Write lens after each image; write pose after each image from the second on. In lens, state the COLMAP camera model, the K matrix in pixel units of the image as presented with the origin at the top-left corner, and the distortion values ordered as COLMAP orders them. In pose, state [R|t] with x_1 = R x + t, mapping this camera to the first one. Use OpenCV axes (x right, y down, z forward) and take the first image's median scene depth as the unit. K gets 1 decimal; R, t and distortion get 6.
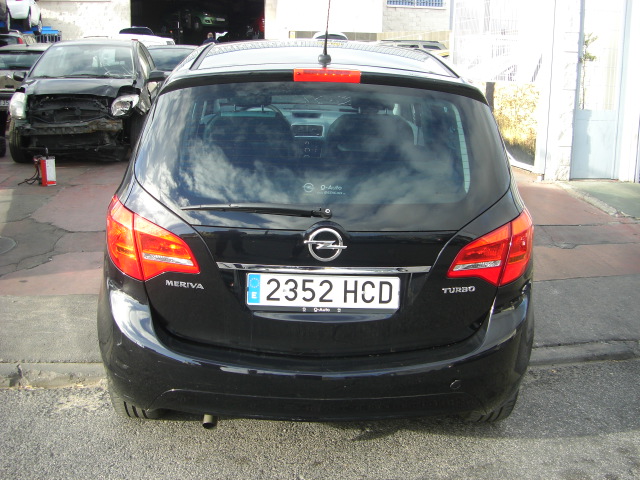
lens RADIAL K [[722.5, 0, 318.9], [0, 722.5, 239.1], [0, 0, 1]] dist [-0.139075, 0.000000]
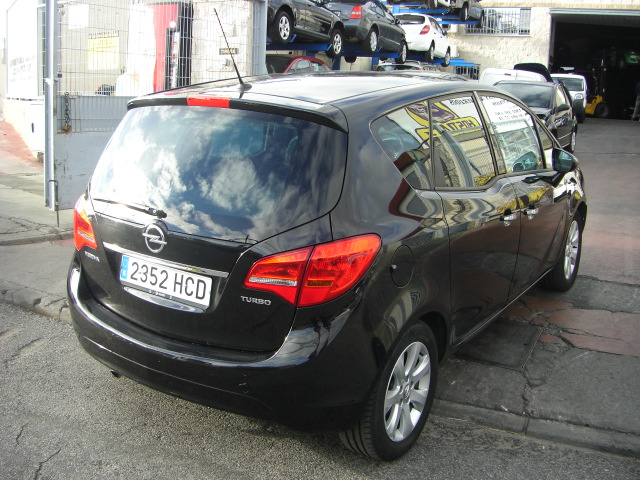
lens RADIAL K [[722.5, 0, 316.7], [0, 722.5, 239.0], [0, 0, 1]] dist [-0.139075, 0.000000]
pose [[0.804626, 0.135039, -0.578223, 0.890259], [-0.162387, 0.986717, 0.004470, -0.040386], [0.571146, 0.090299, 0.815867, 0.167235]]
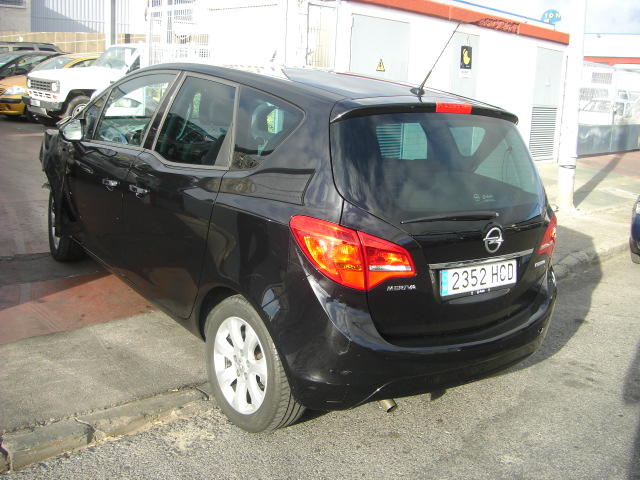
lens RADIAL K [[722.5, 0, 319.4], [0, 722.5, 239.3], [0, 0, 1]] dist [-0.139075, 0.000000]
pose [[0.801874, -0.101944, 0.588732, -0.971013], [0.099923, 0.994341, 0.036079, -0.069497], [-0.589078, 0.029897, 0.807523, 0.133428]]
